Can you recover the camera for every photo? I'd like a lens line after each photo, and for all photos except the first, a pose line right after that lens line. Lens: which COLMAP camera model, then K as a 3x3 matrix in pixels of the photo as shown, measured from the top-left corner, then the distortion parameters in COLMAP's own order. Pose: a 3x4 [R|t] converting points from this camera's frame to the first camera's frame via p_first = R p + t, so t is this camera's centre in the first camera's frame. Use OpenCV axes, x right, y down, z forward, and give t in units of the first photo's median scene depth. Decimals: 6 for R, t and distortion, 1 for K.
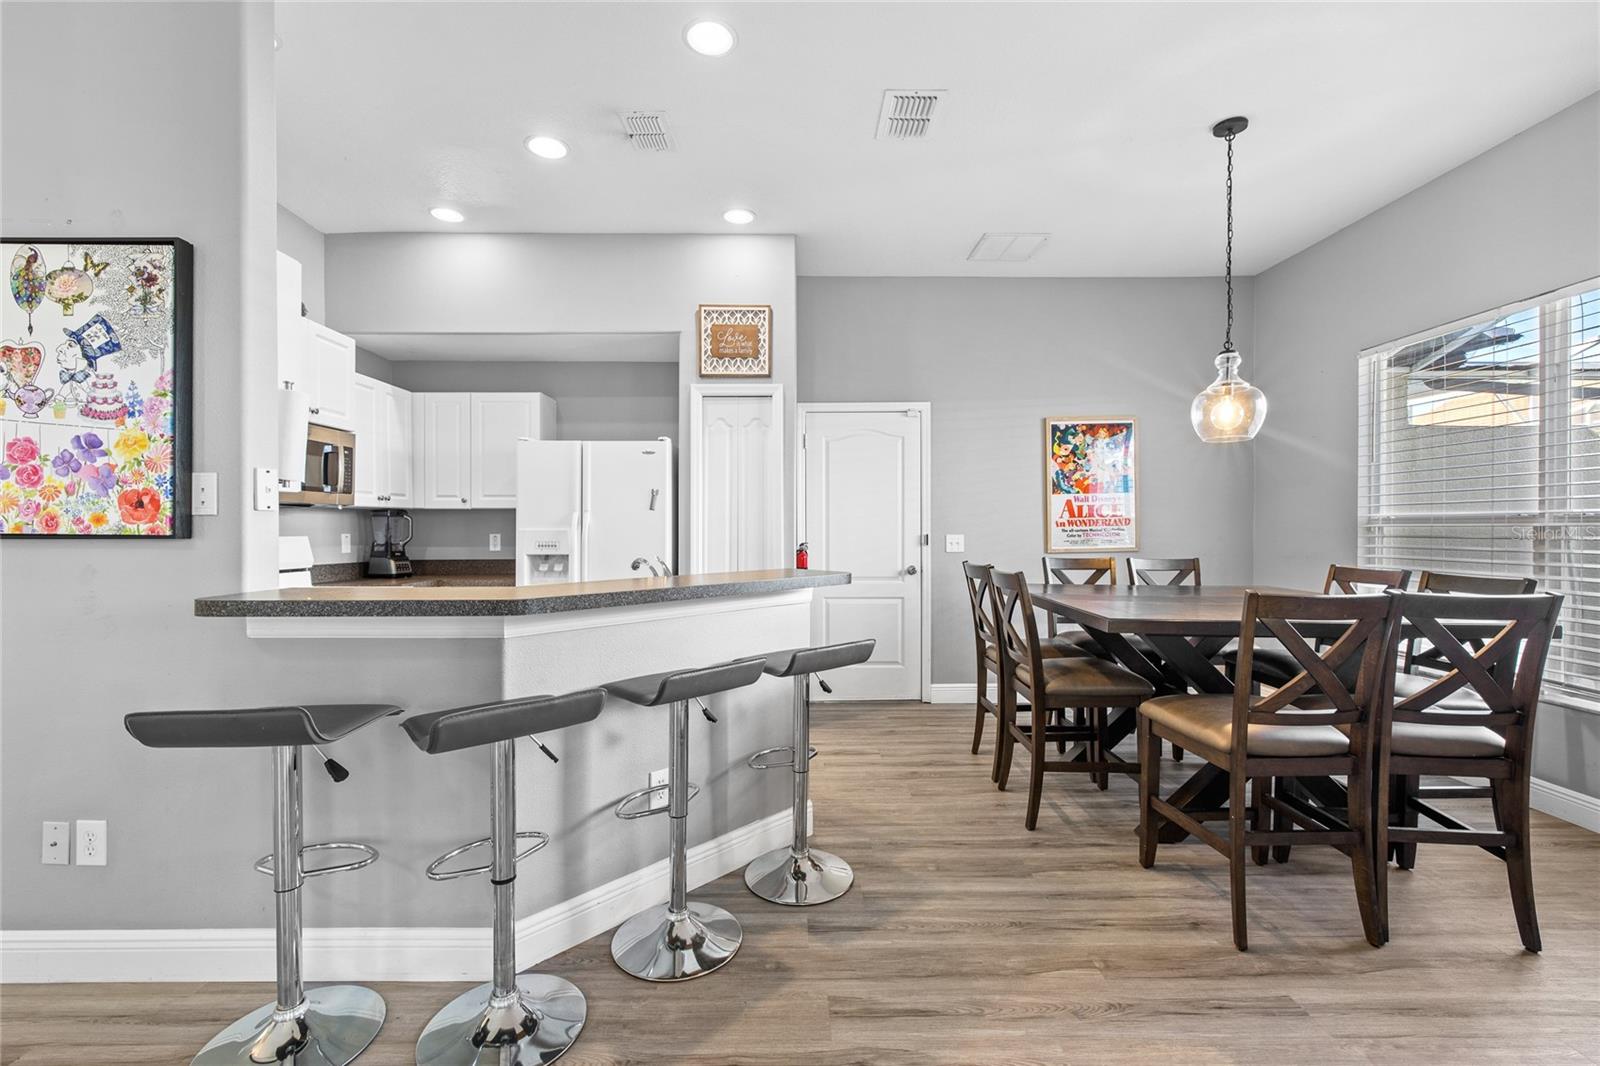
lens RADIAL K [[685.6, 0, 800.8], [0, 685.6, 528.3], [0, 0, 1]] dist [0.001308, 0.000185]
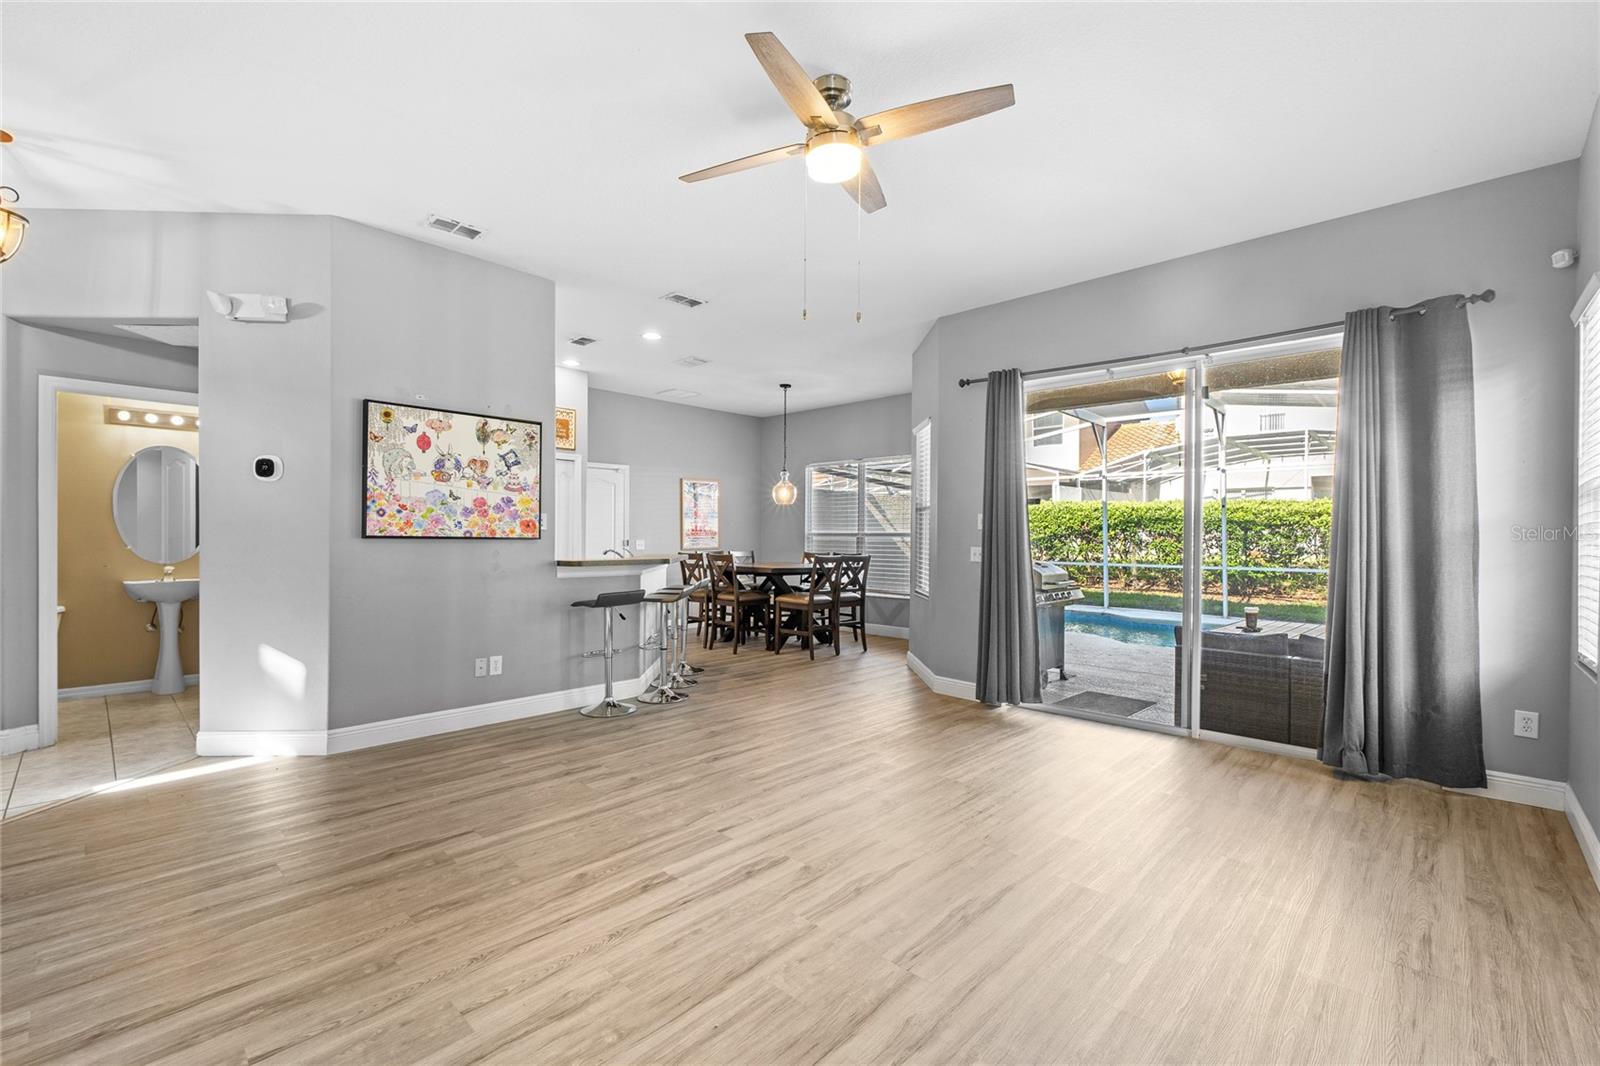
lens RADIAL K [[685.6, 0, 800.1], [0, 685.6, 542.6], [0, 0, 1]] dist [0.001308, 0.000185]
pose [[0.696061, 0.000262, 0.717983, -1.066538], [-0.006845, 0.999957, 0.006270, 0.002475], [-0.717951, -0.009279, 0.696032, -0.762882]]
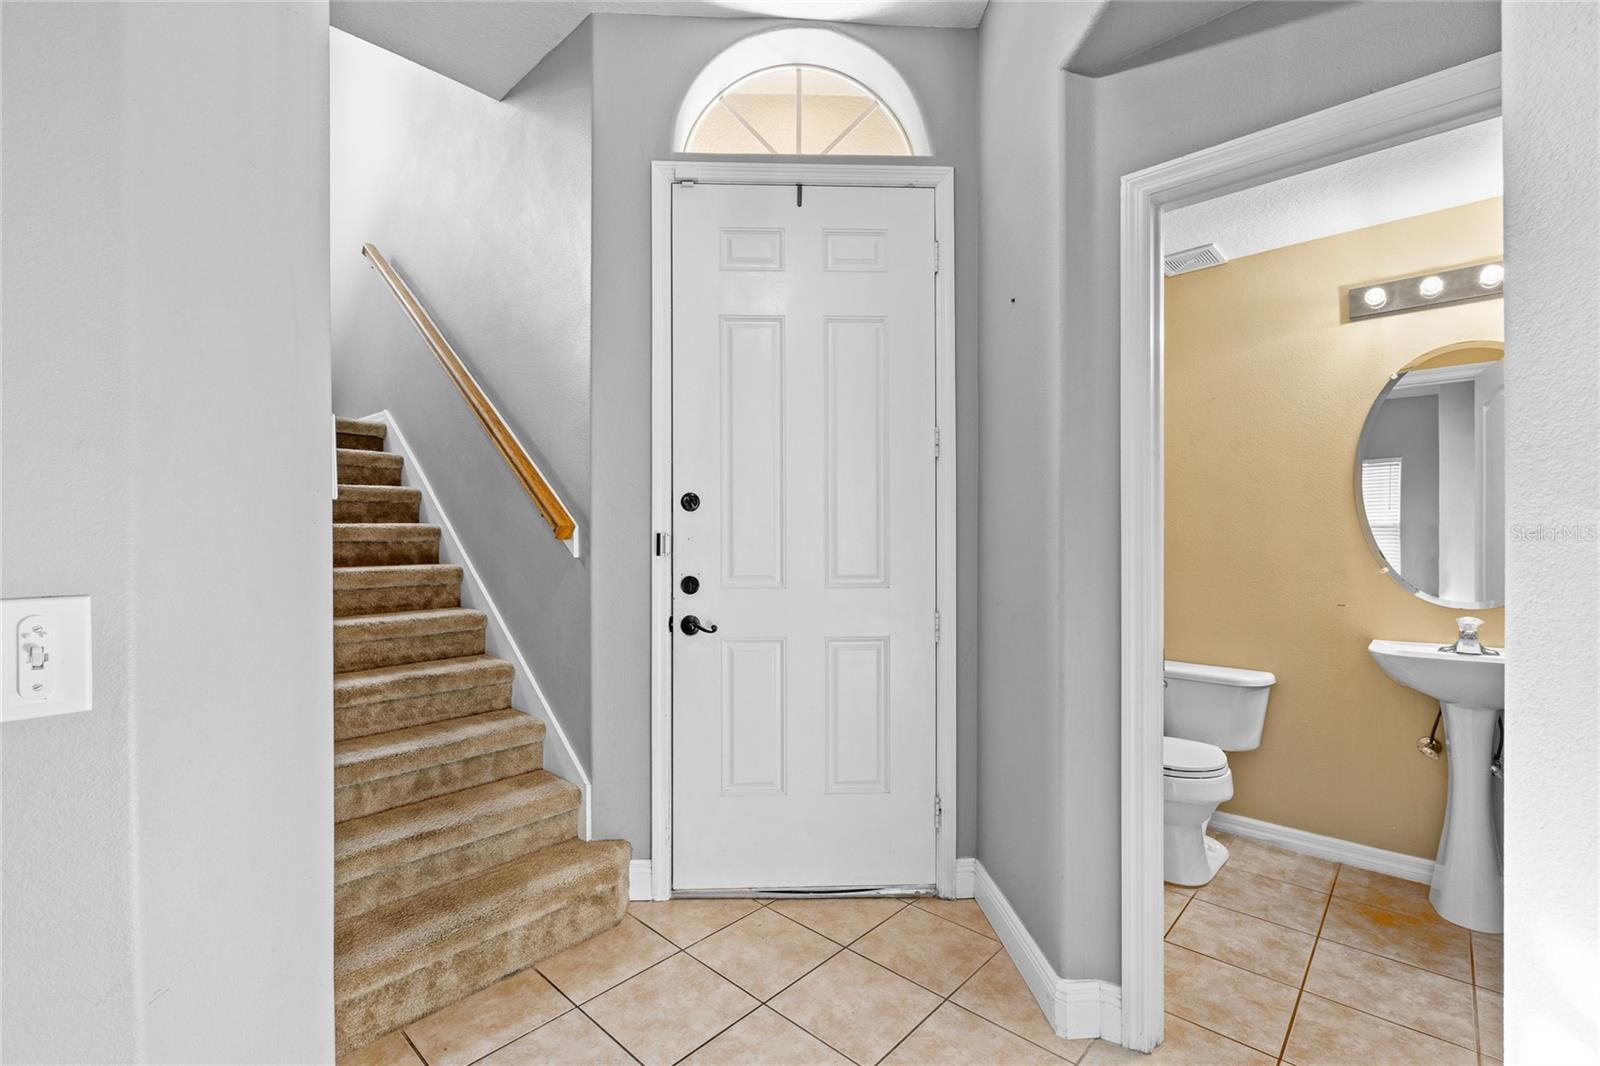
lens RADIAL K [[685.6, 0, 804.2], [0, 685.6, 527.2], [0, 0, 1]] dist [0.001308, 0.000185]
pose [[0.727907, 0.000338, -0.685675, -0.960646], [0.002265, 0.999993, 0.002897, -0.014797], [0.685672, -0.003662, 0.727902, 0.394399]]
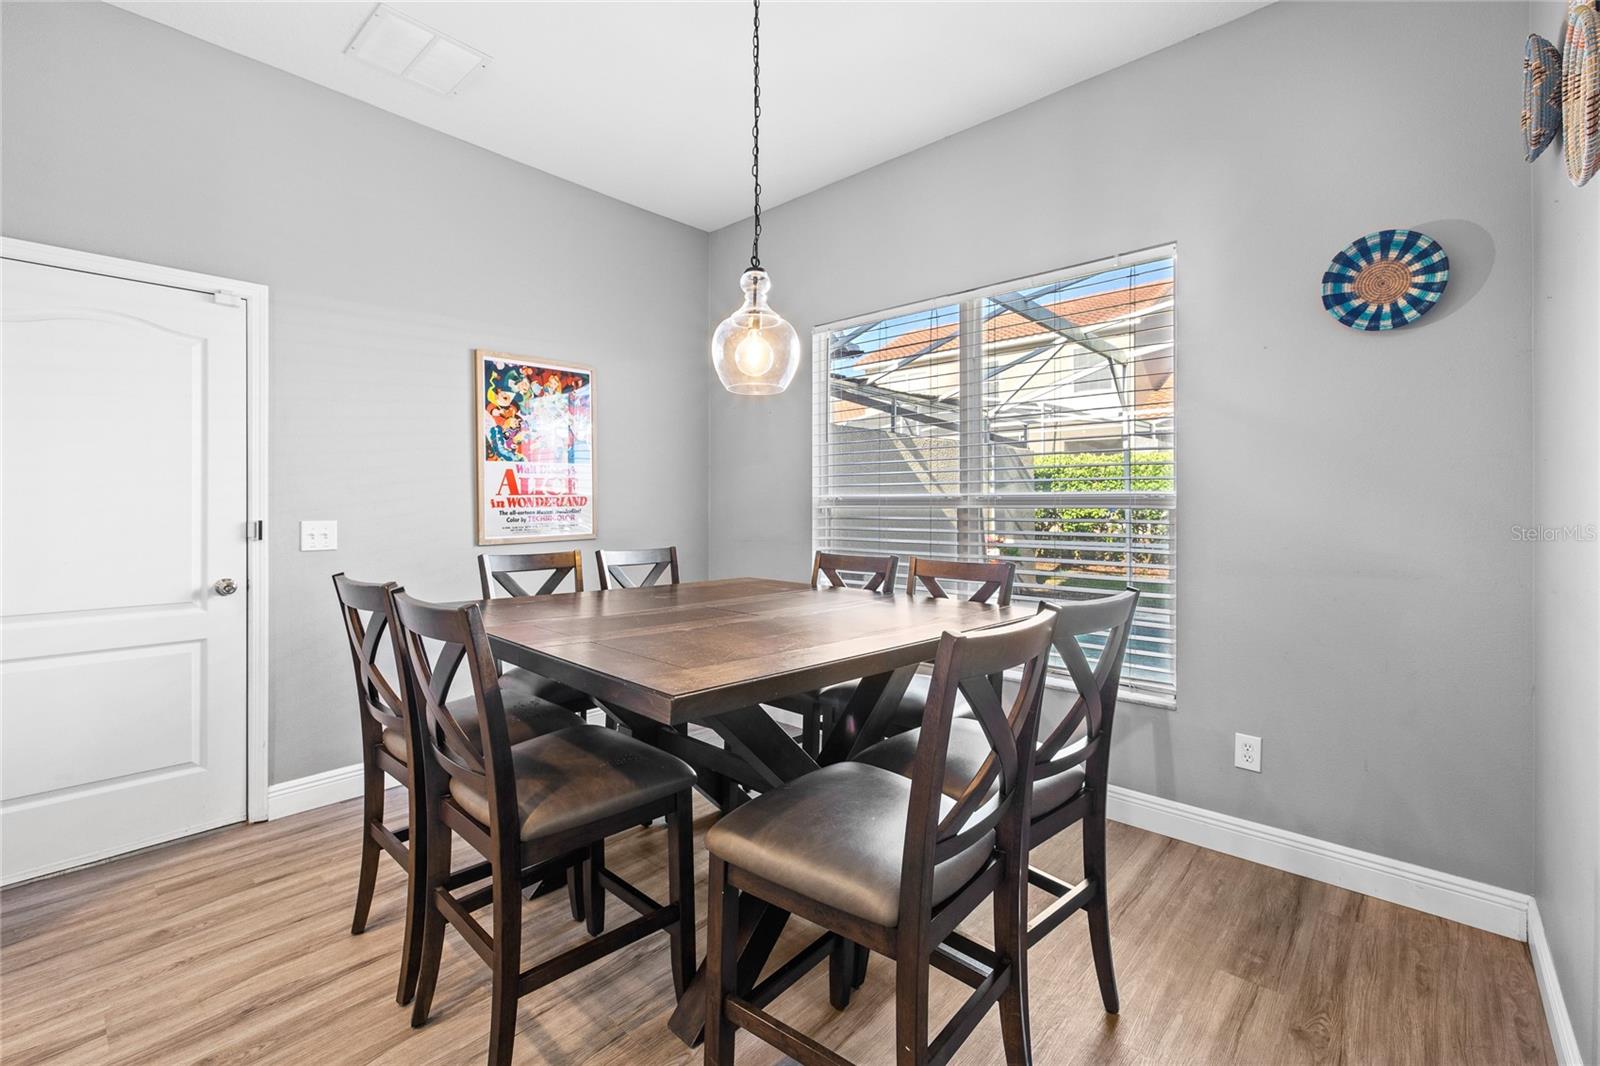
lens RADIAL K [[685.6, 0, 786.4], [0, 685.6, 506.8], [0, 0, 1]] dist [0.001308, 0.000185]
pose [[0.689424, 0.001291, 0.724357, 0.101696], [-0.000740, 0.999999, -0.001077, -0.003581], [-0.724358, 0.000207, 0.689424, 0.413833]]
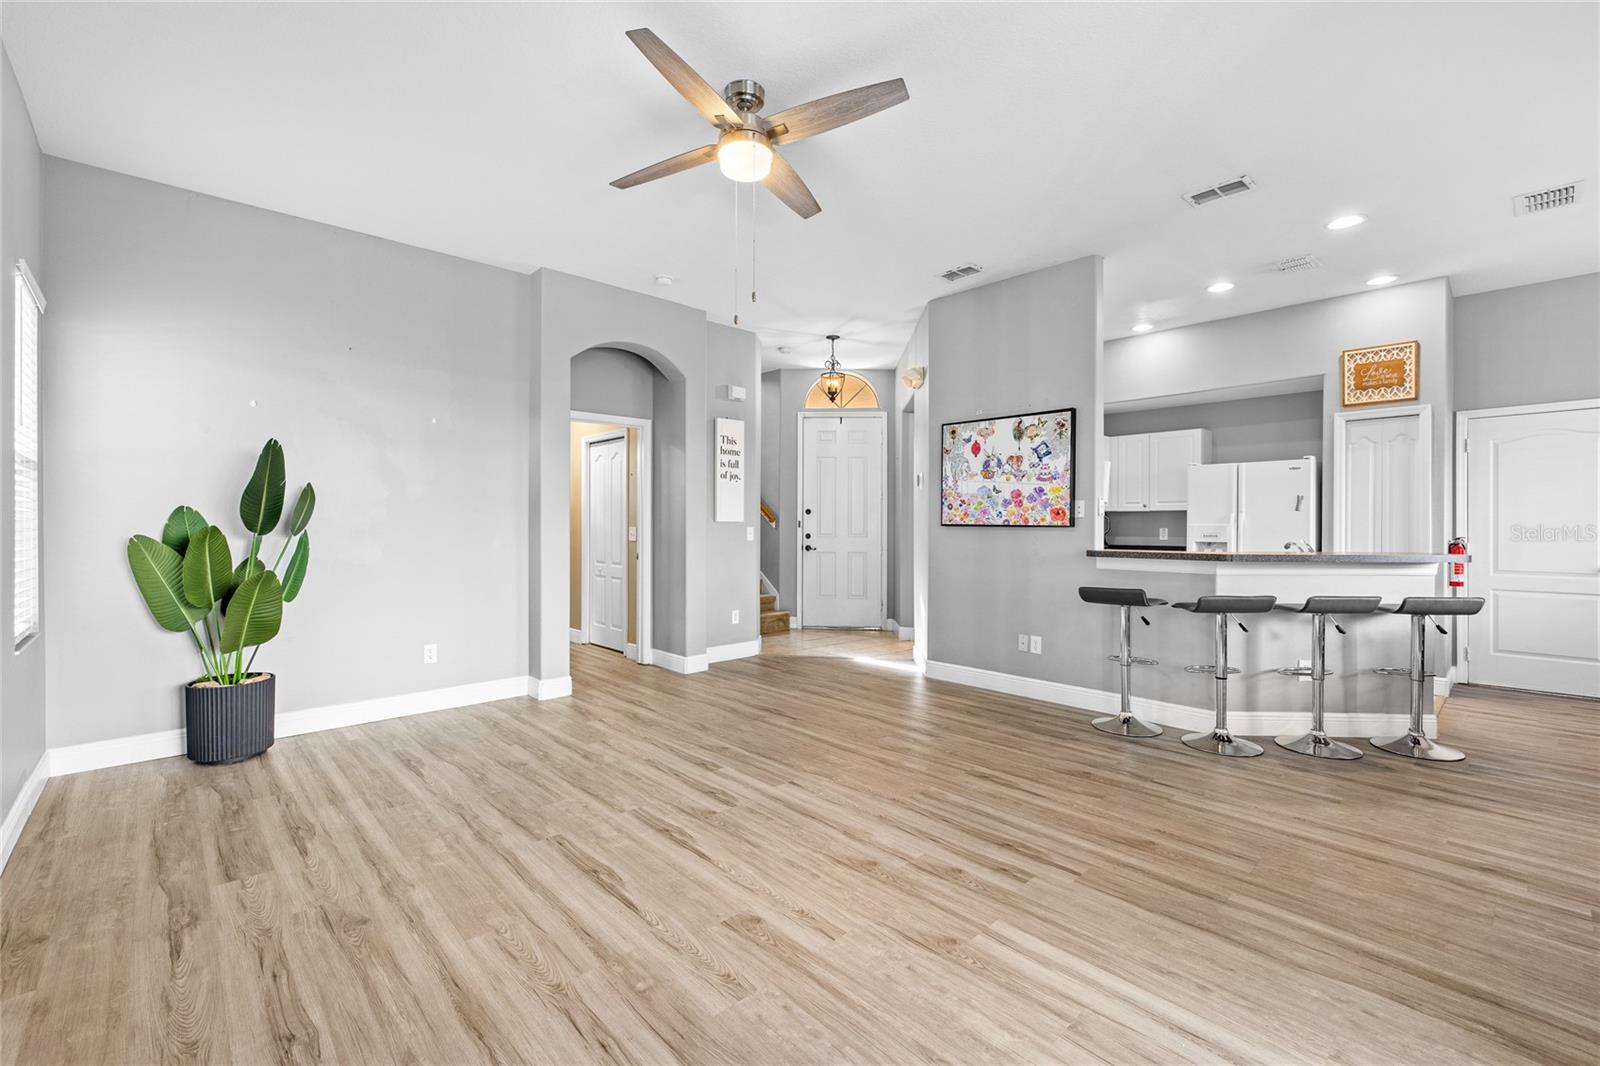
lens RADIAL K [[685.6, 0, 788.8], [0, 685.6, 525.9], [0, 0, 1]] dist [0.001308, 0.000185]
pose [[0.665727, 0.003860, -0.746186, 0.143808], [-0.003164, 0.999992, 0.002350, 0.004346], [0.746189, 0.000797, 0.665734, -0.746342]]
